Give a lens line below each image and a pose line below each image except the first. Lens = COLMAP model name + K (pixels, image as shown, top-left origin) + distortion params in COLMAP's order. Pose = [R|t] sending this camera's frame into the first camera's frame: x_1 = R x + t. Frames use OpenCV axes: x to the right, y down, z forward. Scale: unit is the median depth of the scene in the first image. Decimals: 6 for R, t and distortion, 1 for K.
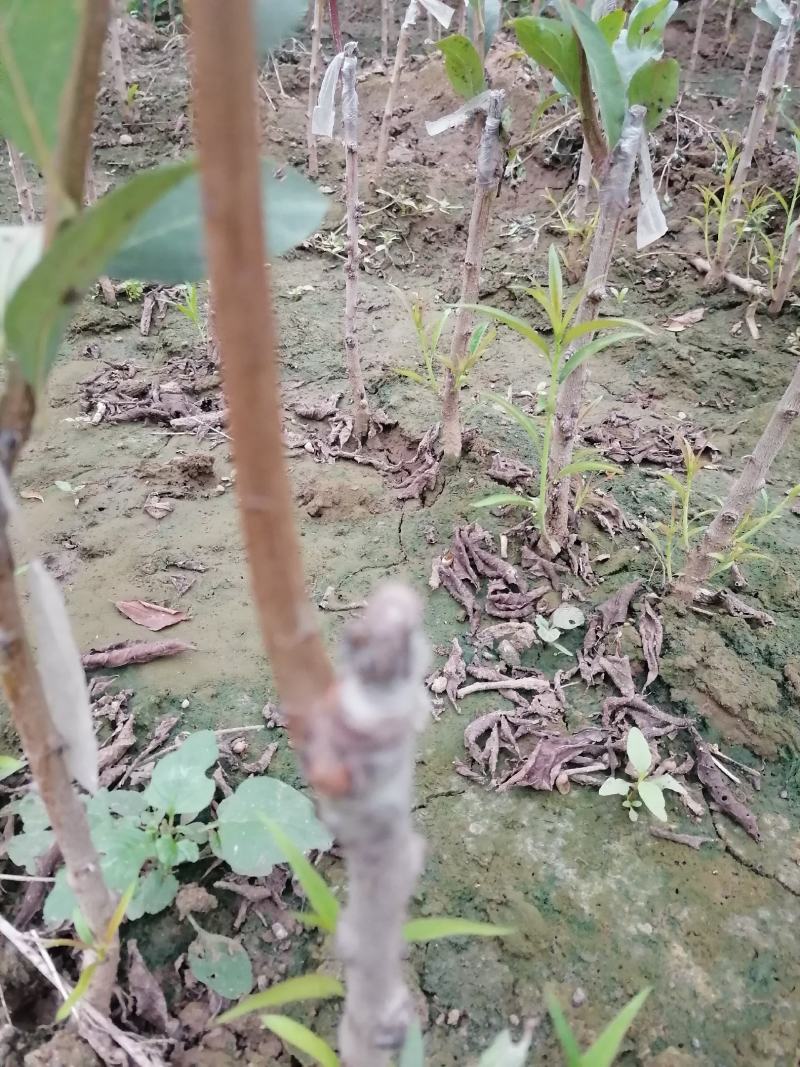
lens RADIAL K [[802.1, 0, 398.9], [0, 802.1, 540.1], [0, 0, 1]] dist [0.066198, -0.066705]
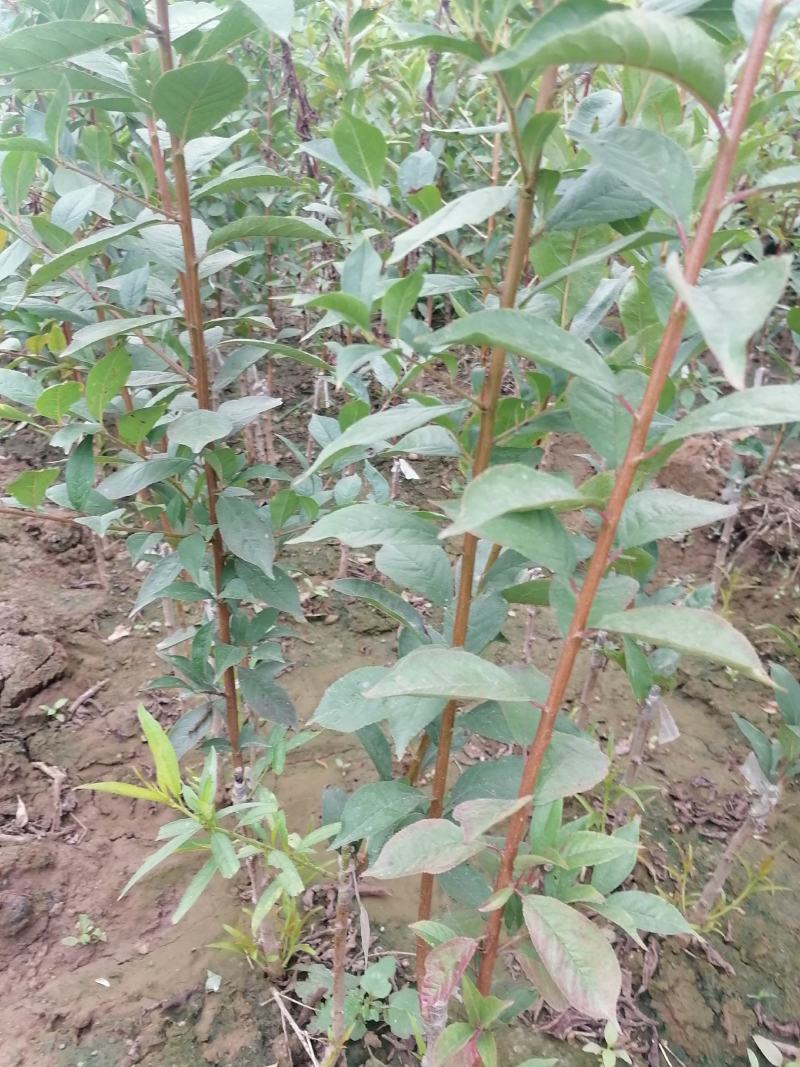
lens RADIAL K [[802.1, 0, 401.1], [0, 802.1, 528.7], [0, 0, 1]] dist [0.066198, -0.066705]
pose [[0.950245, 0.142242, -0.277133, 0.182547], [-0.196085, 0.964416, -0.177346, -0.398776], [0.242045, 0.222864, 0.944323, -1.063898]]
